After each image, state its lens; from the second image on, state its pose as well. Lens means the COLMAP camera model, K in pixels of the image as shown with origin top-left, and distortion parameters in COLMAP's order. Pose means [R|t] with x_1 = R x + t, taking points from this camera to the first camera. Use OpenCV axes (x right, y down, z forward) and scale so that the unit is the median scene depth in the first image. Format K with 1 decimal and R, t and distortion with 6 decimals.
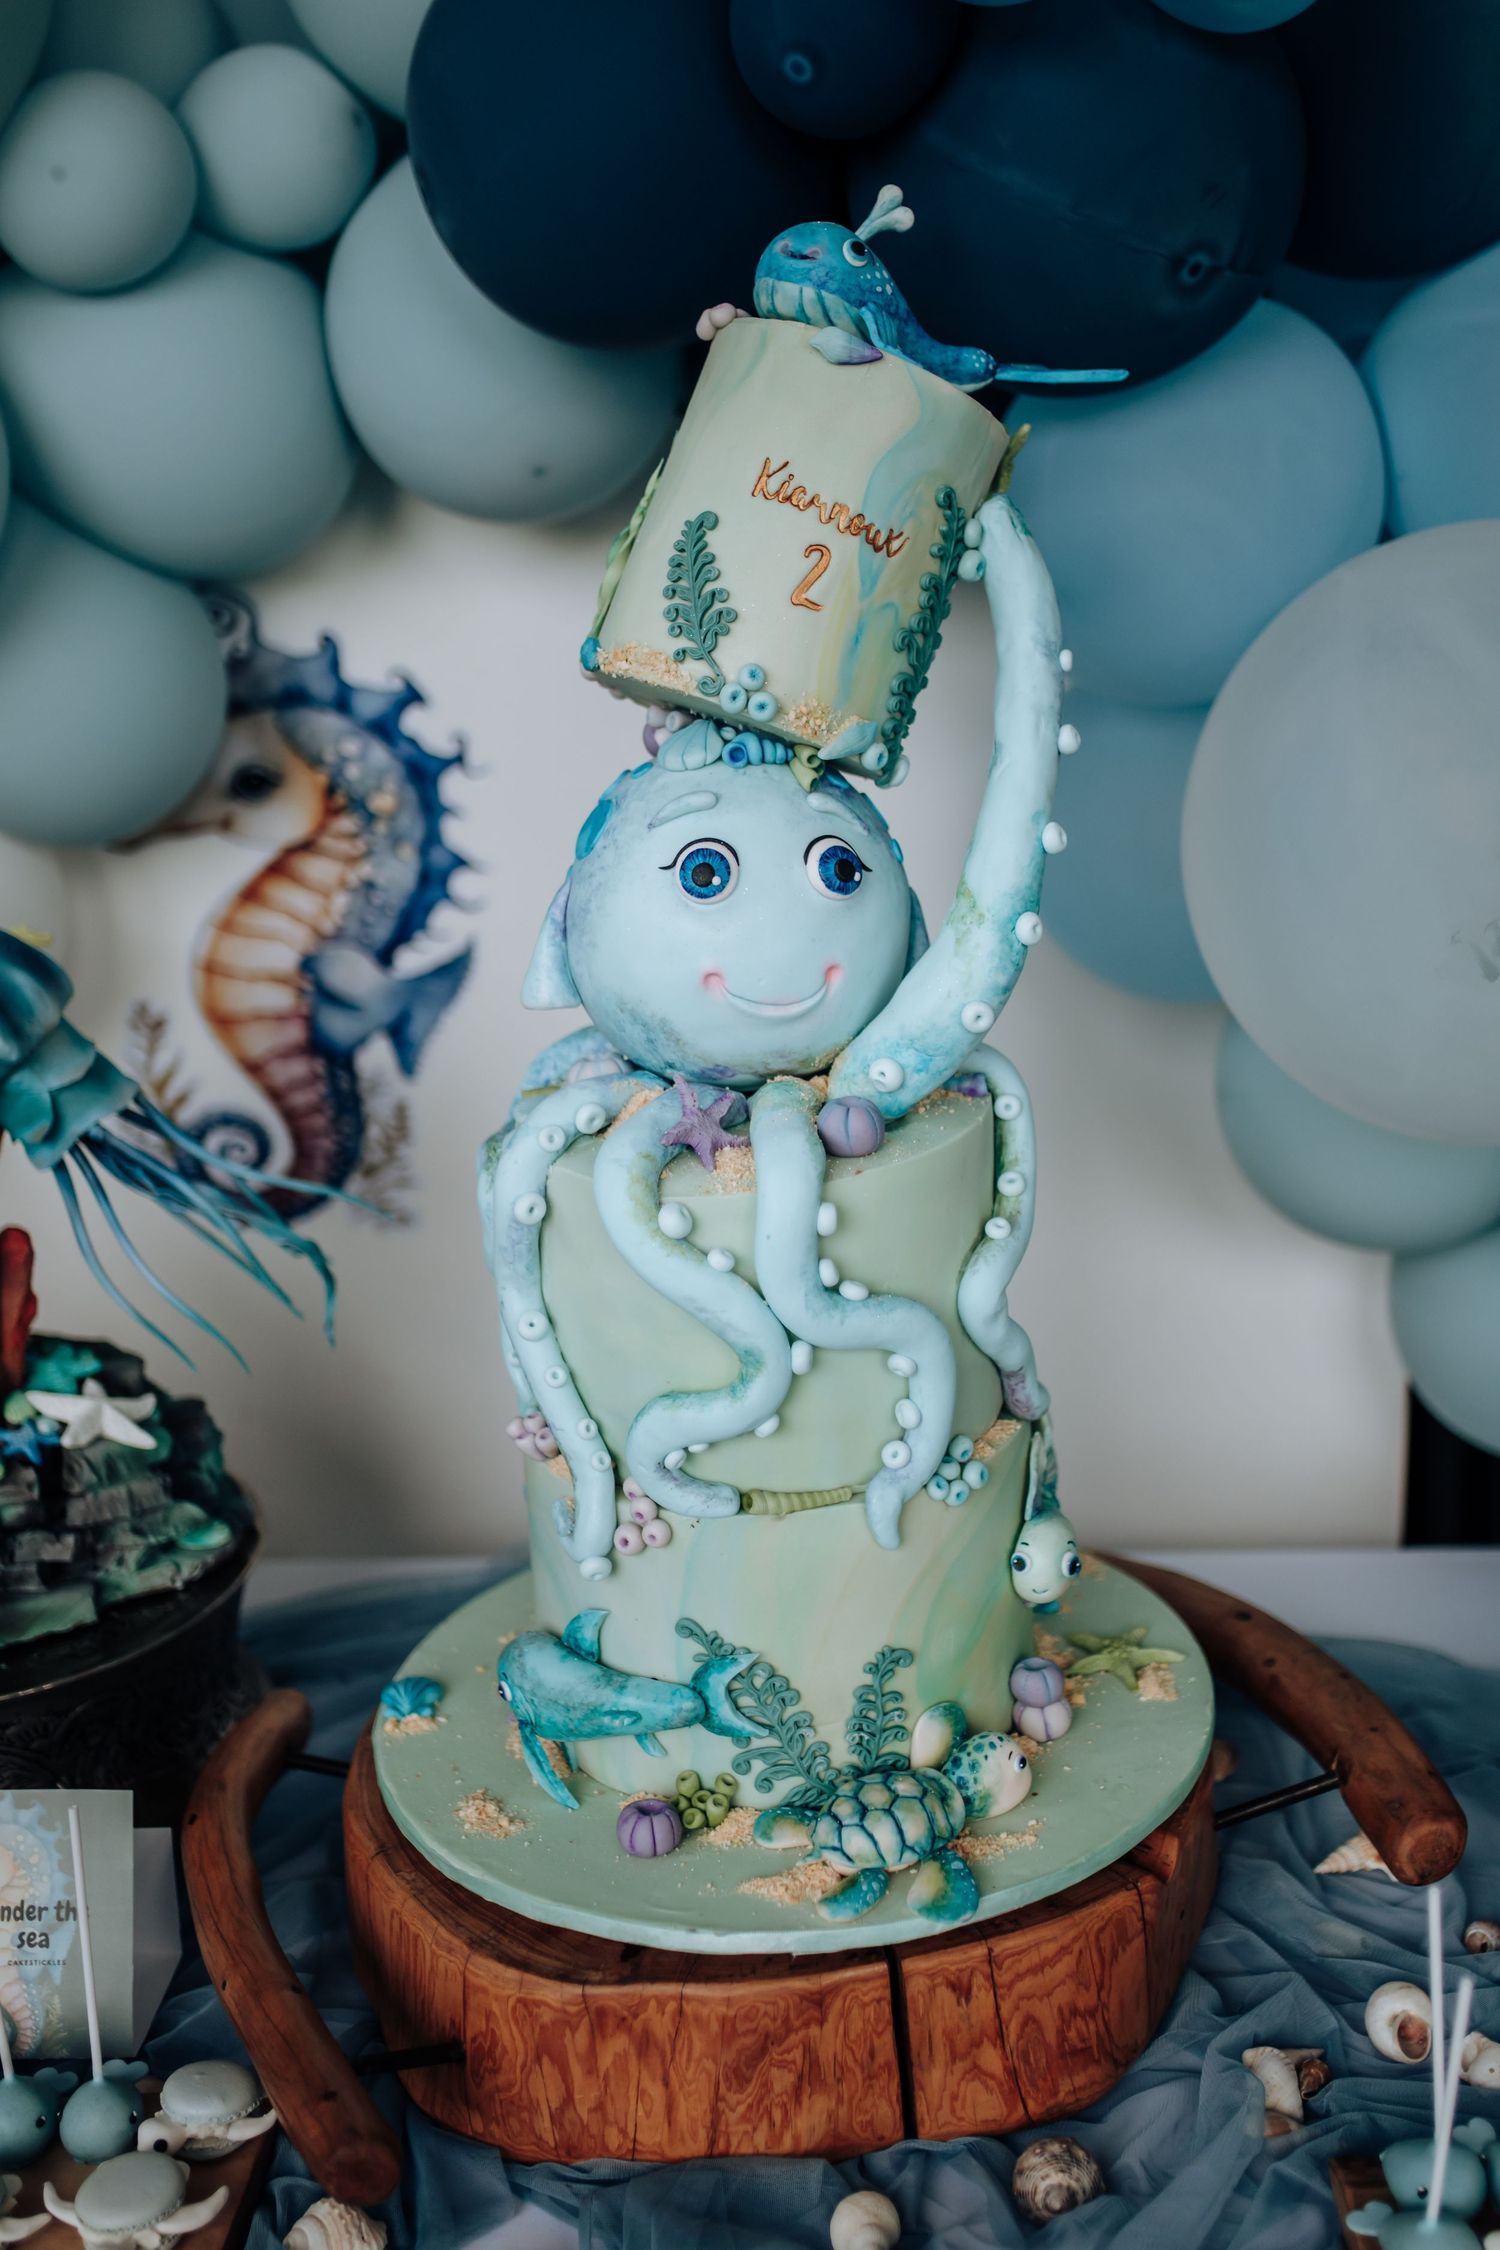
lens RADIAL K [[2342.9, 0, 748.0], [0, 2342.9, 1058.2], [0, 0, 1]] dist [-0.015974, -0.014096]
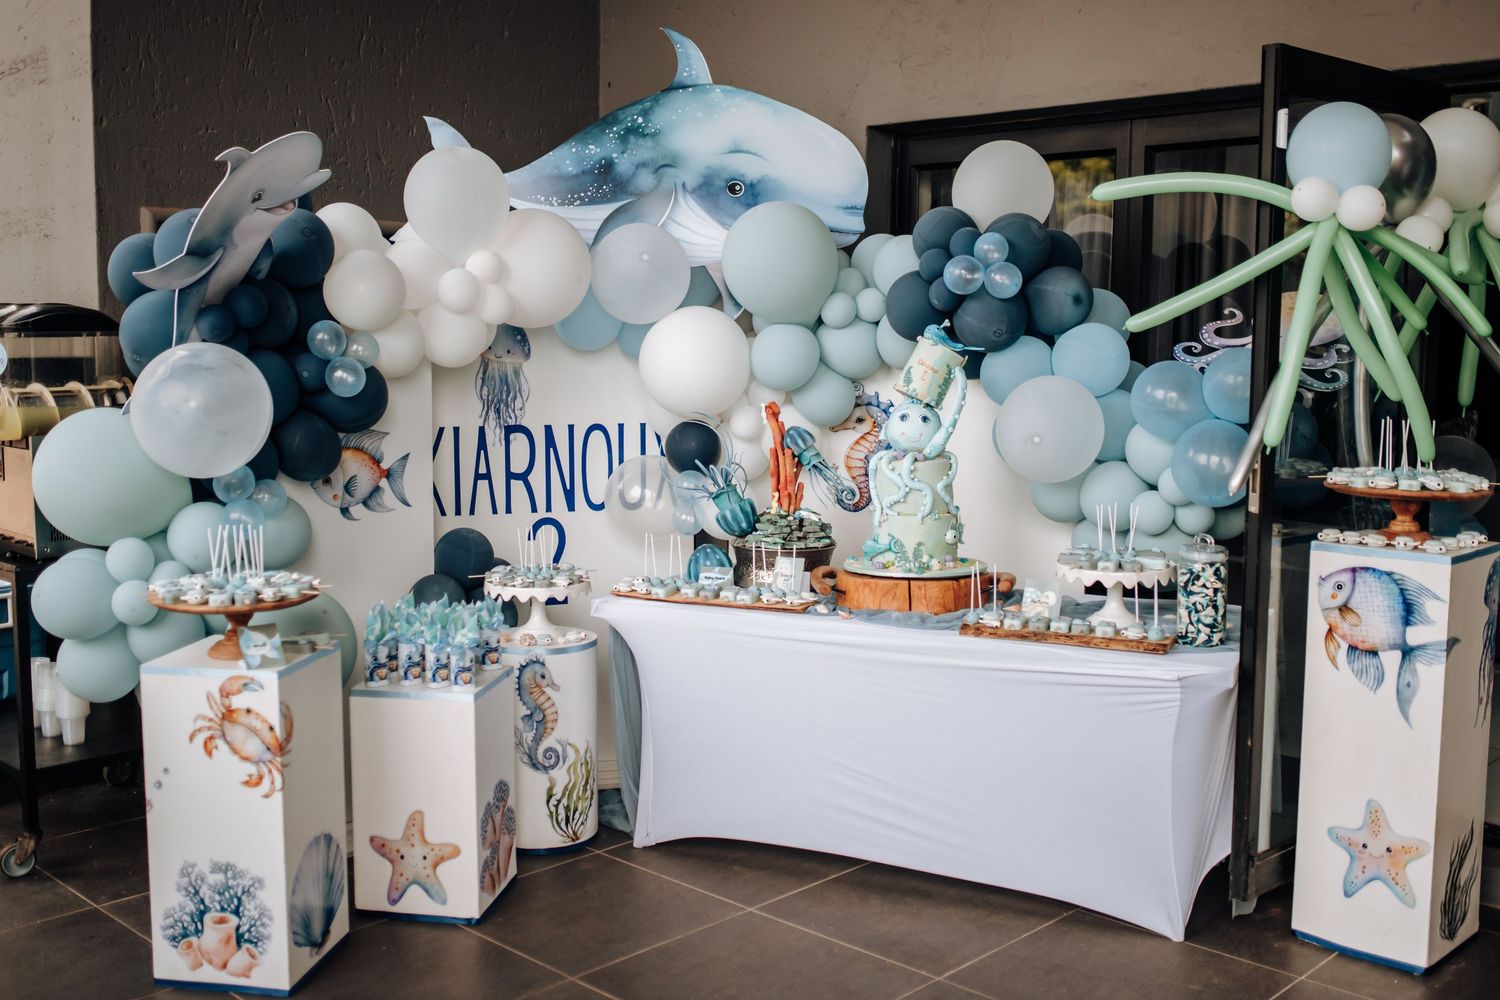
lens RADIAL K [[1561.9, 0, 750.0], [0, 1561.9, 500.0], [0, 0, 1]] dist [-0.015974, -0.014096]
pose [[0.922133, 0.080840, -0.378334, 1.239282], [-0.147640, 0.977447, -0.150997, 0.858121], [0.357595, 0.195097, 0.913271, -3.074994]]
